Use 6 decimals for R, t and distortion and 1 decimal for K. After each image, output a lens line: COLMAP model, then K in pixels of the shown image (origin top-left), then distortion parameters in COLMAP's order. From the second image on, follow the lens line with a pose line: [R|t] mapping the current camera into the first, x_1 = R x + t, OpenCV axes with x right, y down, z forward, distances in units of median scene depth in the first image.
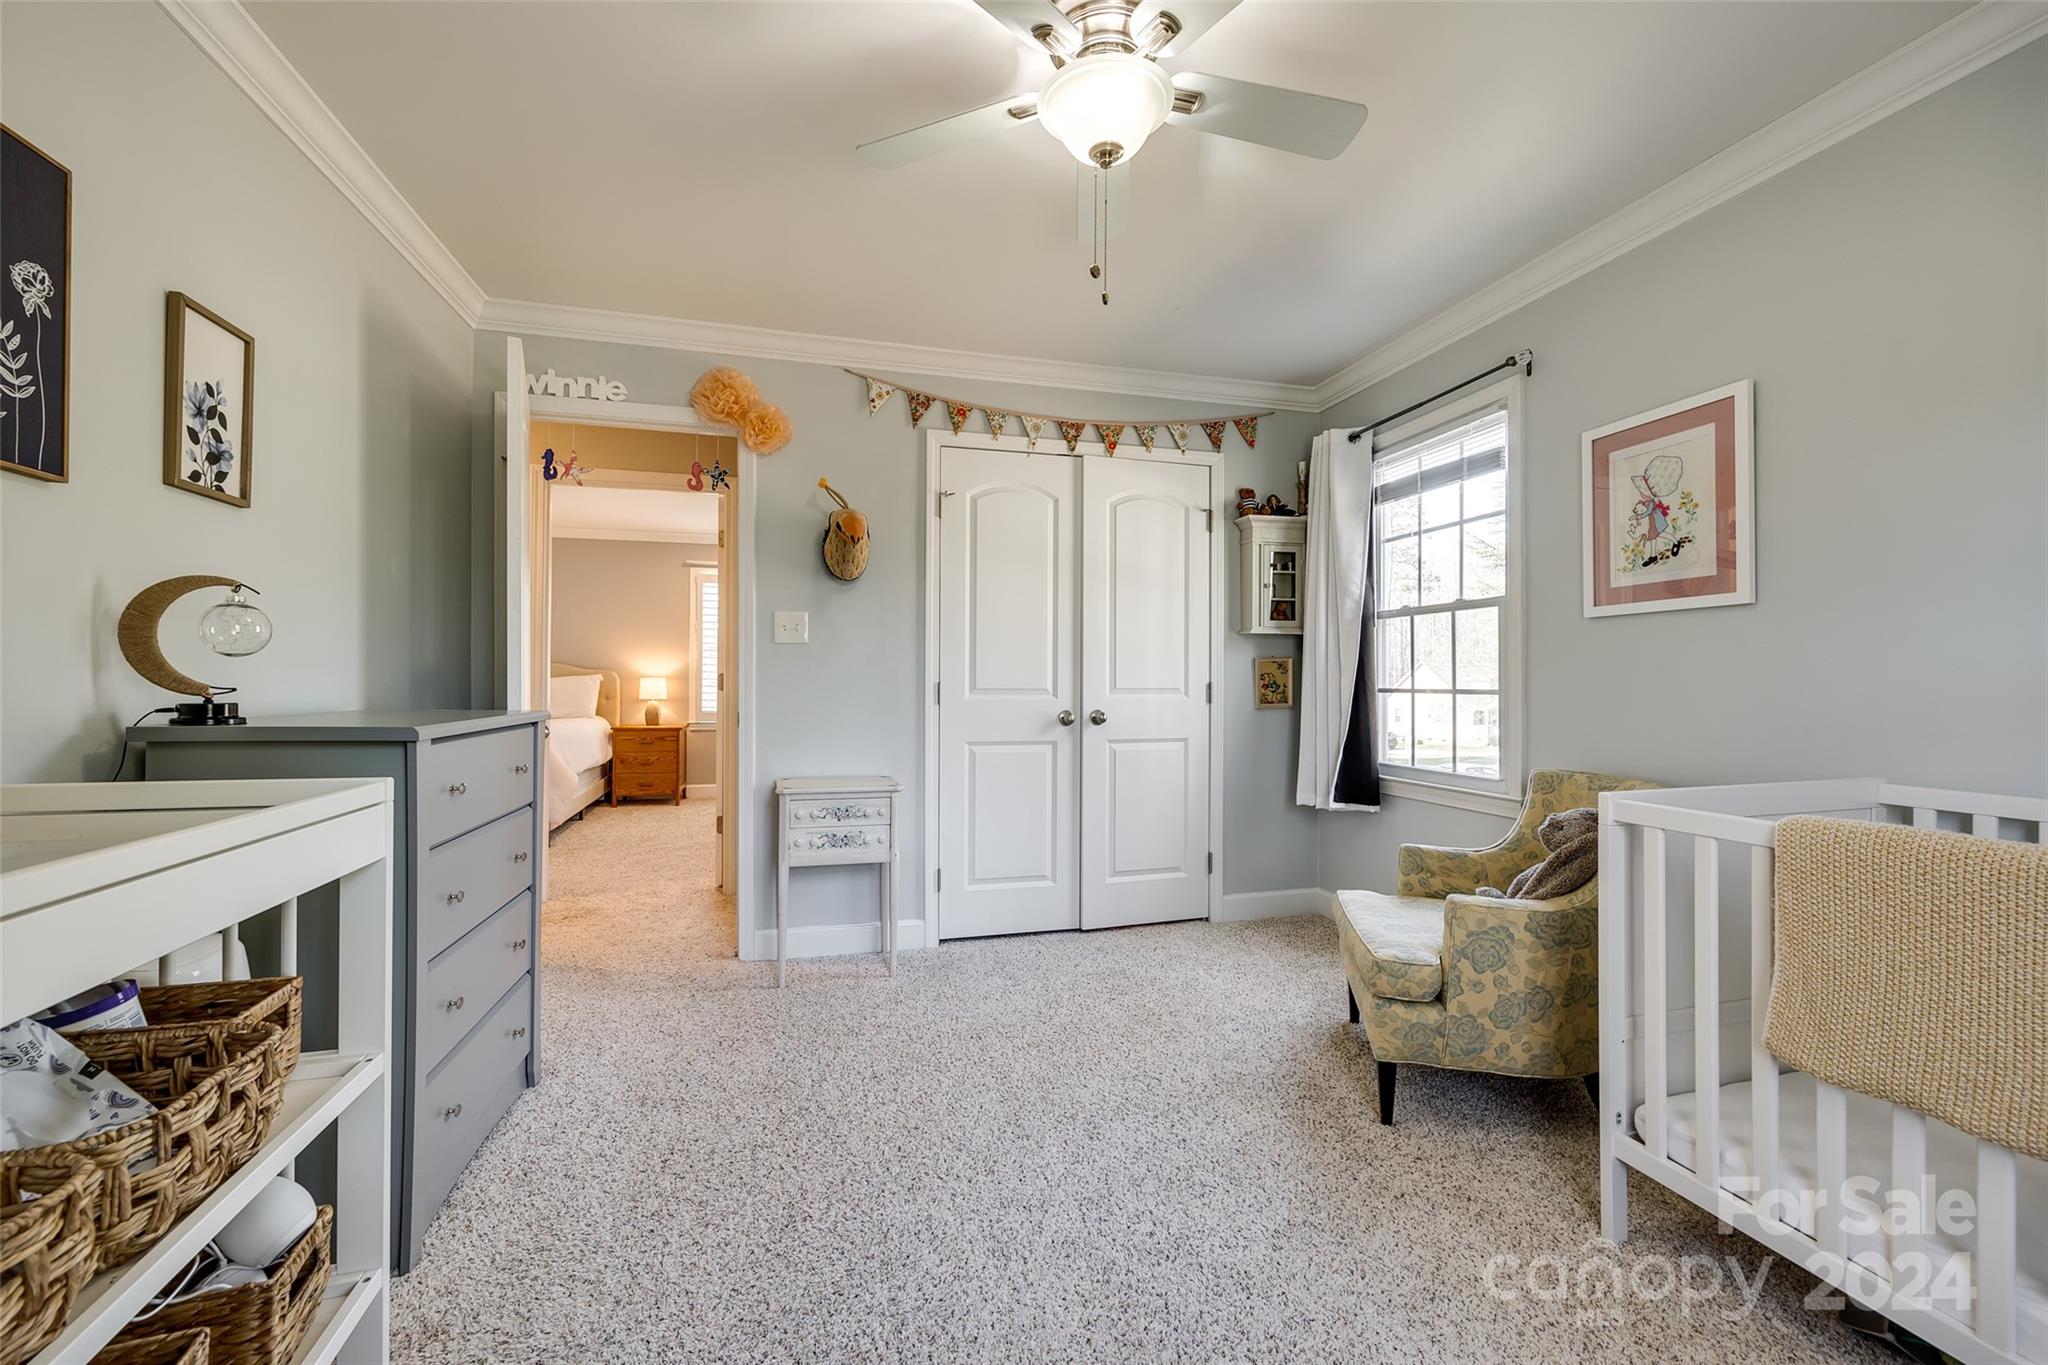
lens RADIAL K [[829.7, 0, 1024.0], [0, 829.7, 682.5], [0, 0, 1]] dist [-0.002590, -0.000115]
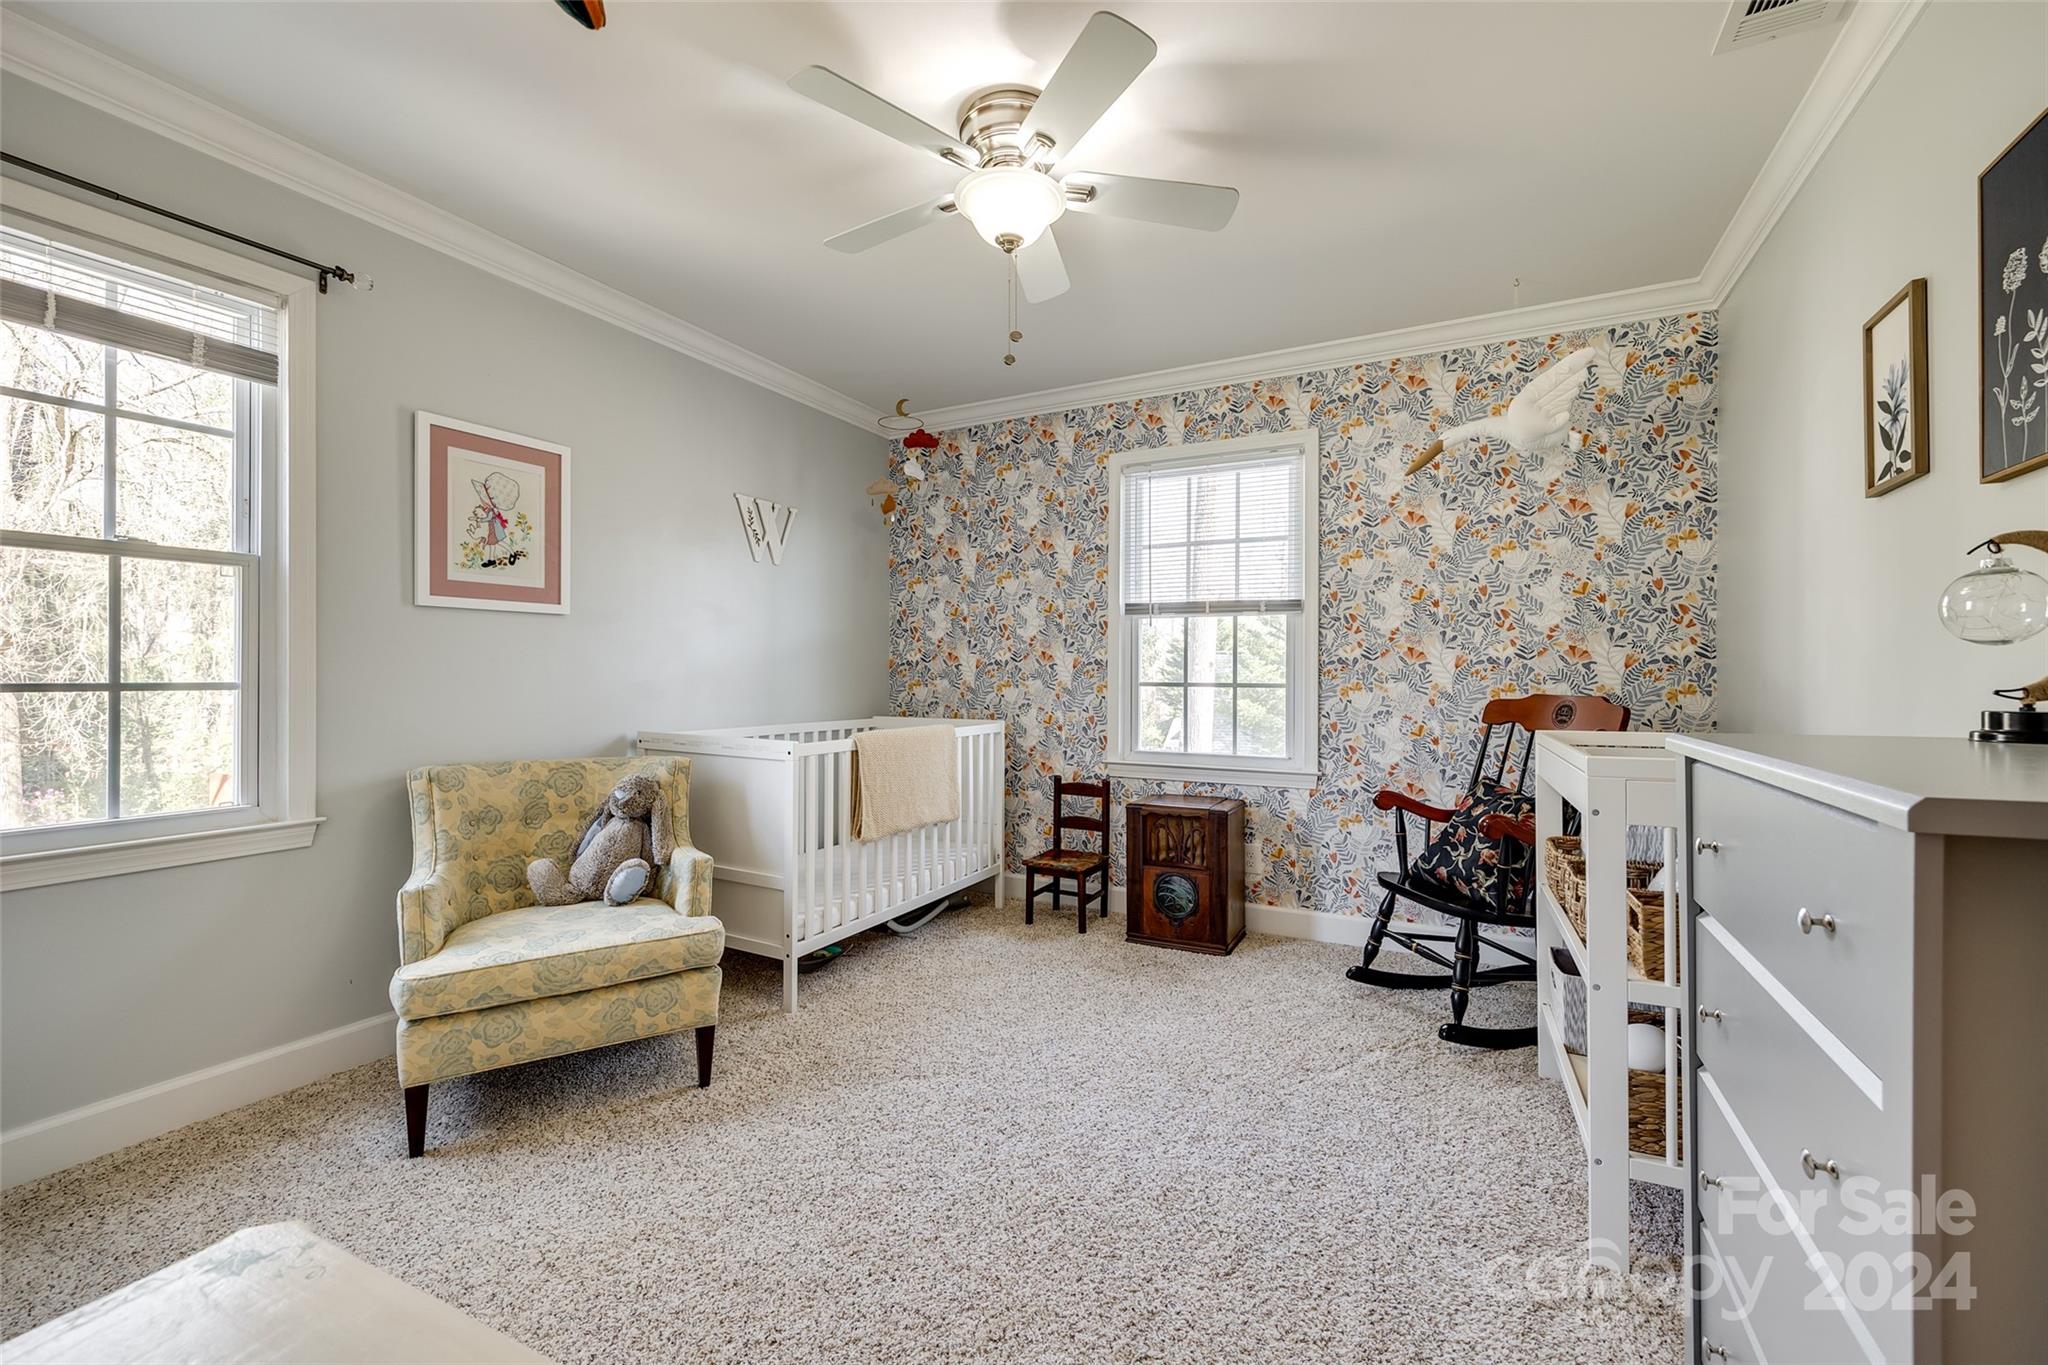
lens RADIAL K [[829.7, 0, 1024.0], [0, 829.7, 682.5], [0, 0, 1]] dist [-0.002590, -0.000115]
pose [[-0.733692, -0.009236, 0.679419, -0.297348], [-0.004193, 0.999950, 0.009065, -0.000574], [-0.679469, 0.003802, -0.733694, 0.760337]]
